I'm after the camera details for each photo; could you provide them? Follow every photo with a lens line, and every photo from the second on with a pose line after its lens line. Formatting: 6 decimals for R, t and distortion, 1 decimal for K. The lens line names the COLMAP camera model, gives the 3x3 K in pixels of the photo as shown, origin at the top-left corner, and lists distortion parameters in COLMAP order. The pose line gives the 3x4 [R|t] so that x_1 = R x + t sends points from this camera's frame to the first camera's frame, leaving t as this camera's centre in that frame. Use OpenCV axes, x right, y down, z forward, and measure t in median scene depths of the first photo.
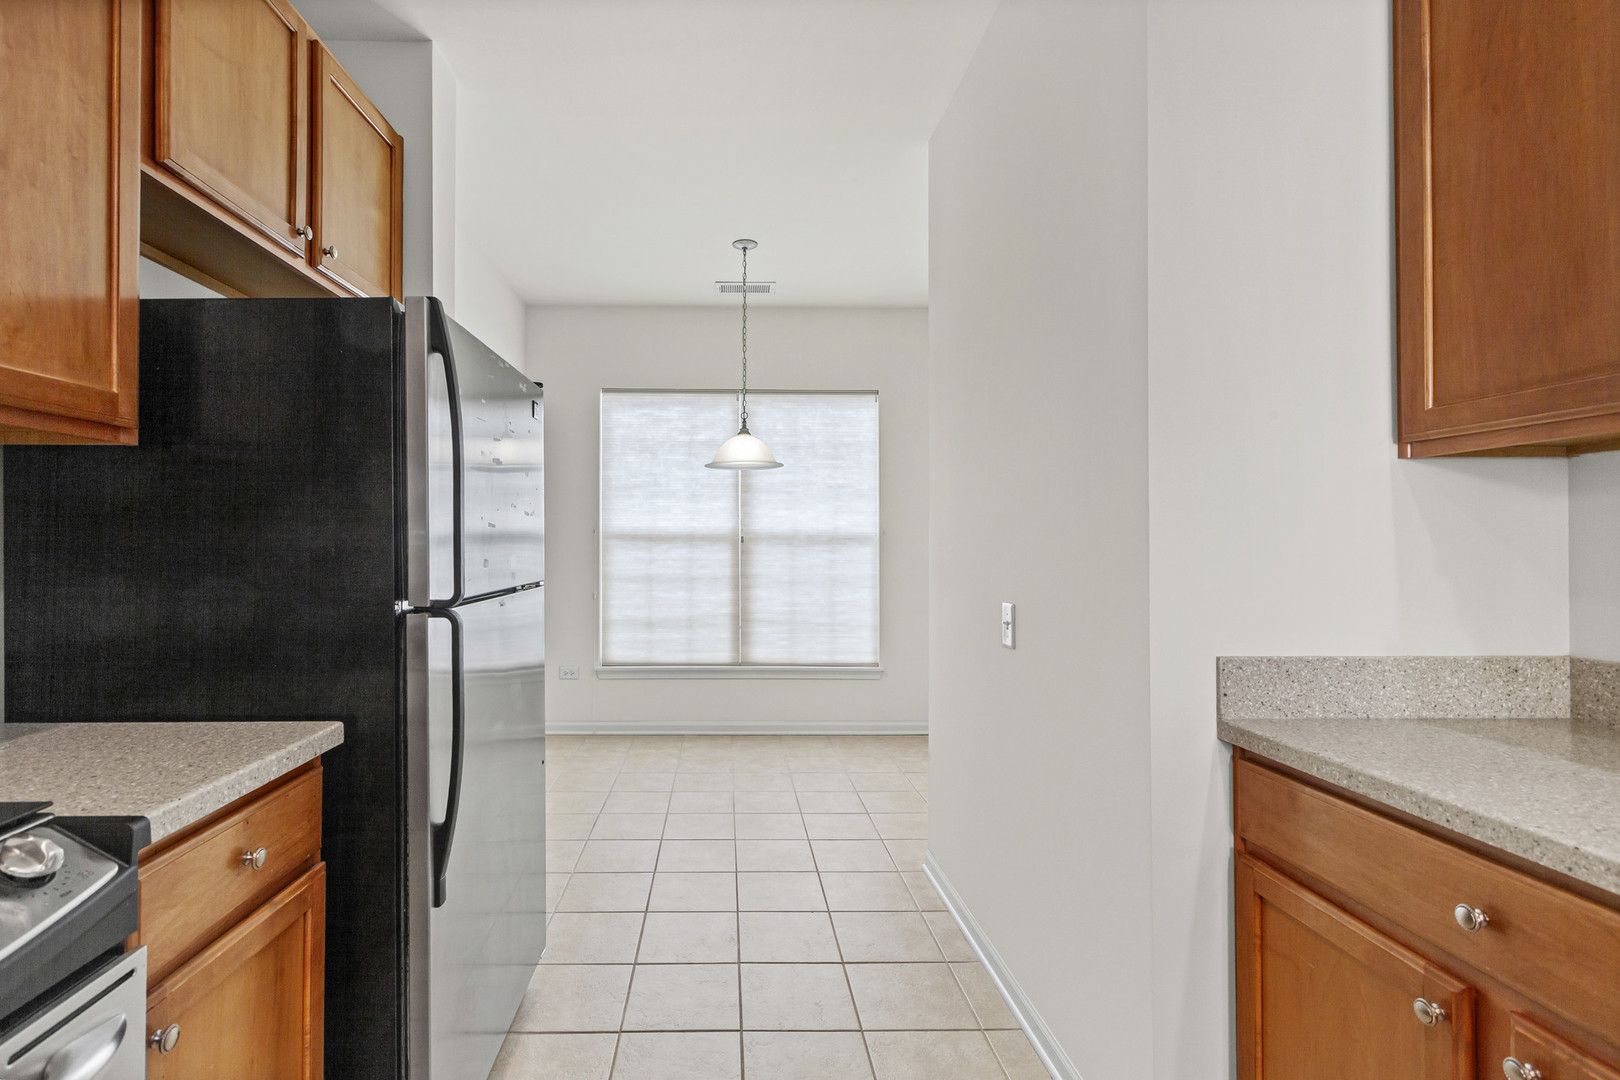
lens RADIAL K [[764.7, 0, 802.2], [0, 764.7, 526.8], [0, 0, 1]] dist [-0.000378, -0.000118]
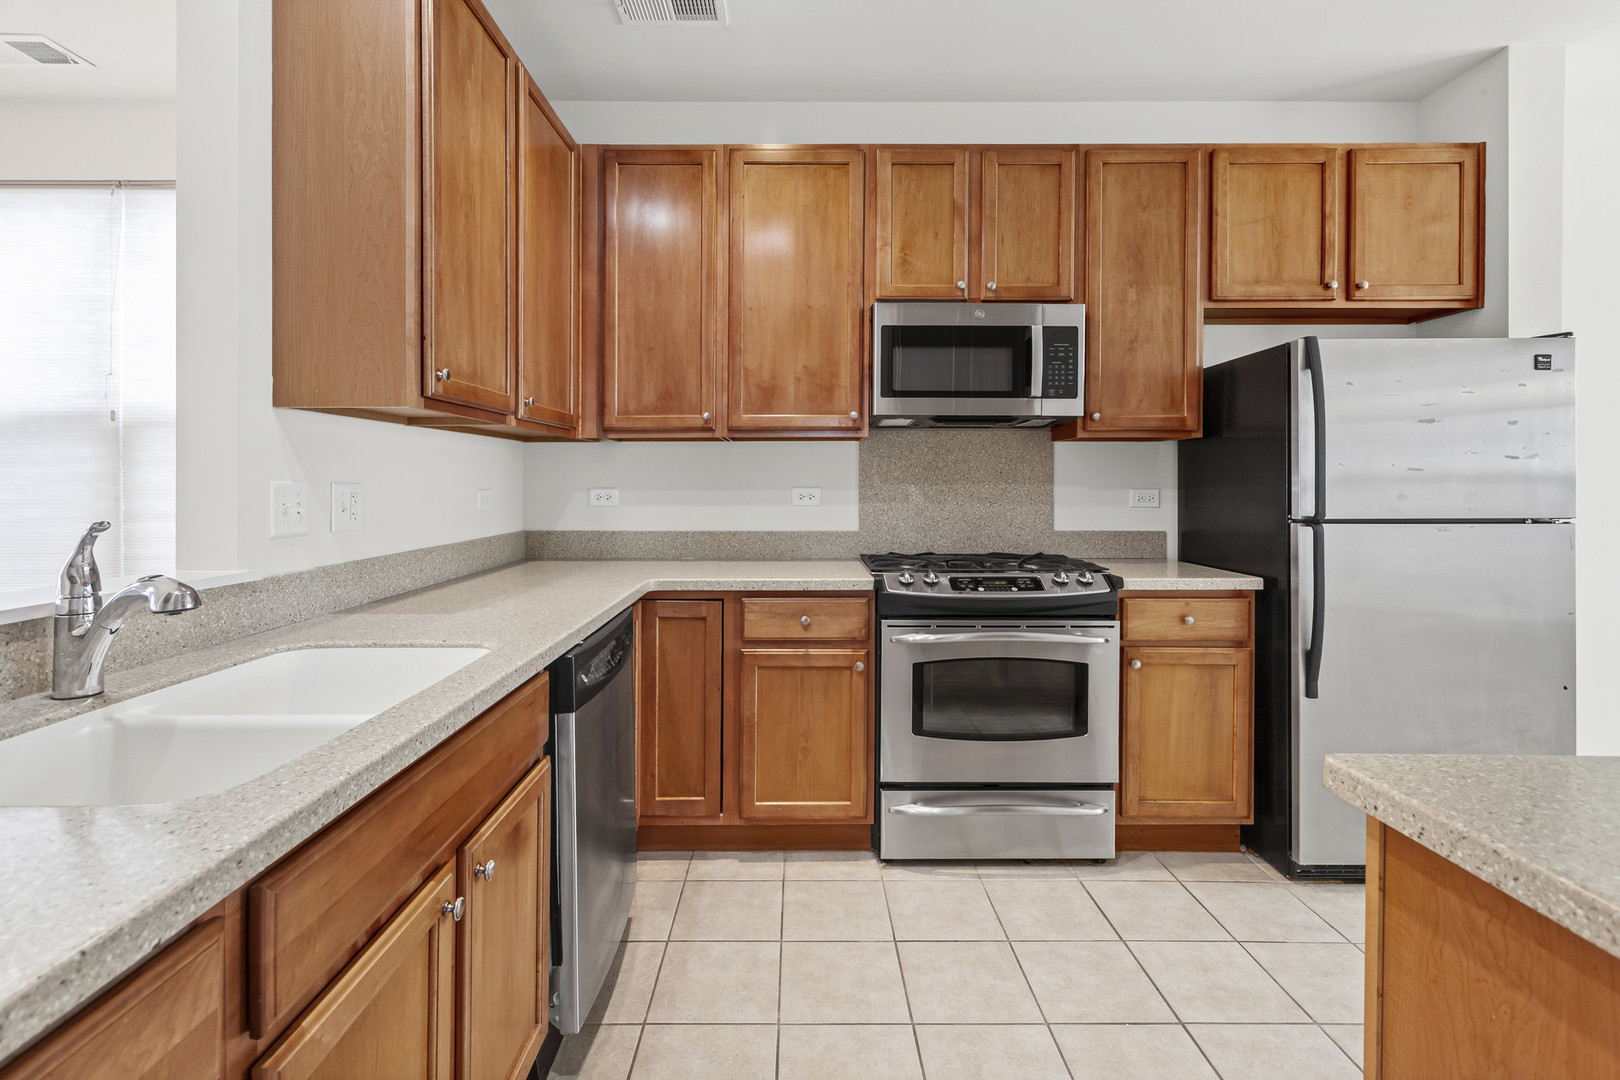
lens RADIAL K [[764.7, 0, 802.2], [0, 764.7, 526.8], [0, 0, 1]] dist [-0.000378, -0.000118]
pose [[-0.085204, 0.058940, -0.994619, 1.518846], [0.022770, 0.998103, 0.057196, -0.002103], [0.996103, -0.017774, -0.086384, 0.050135]]
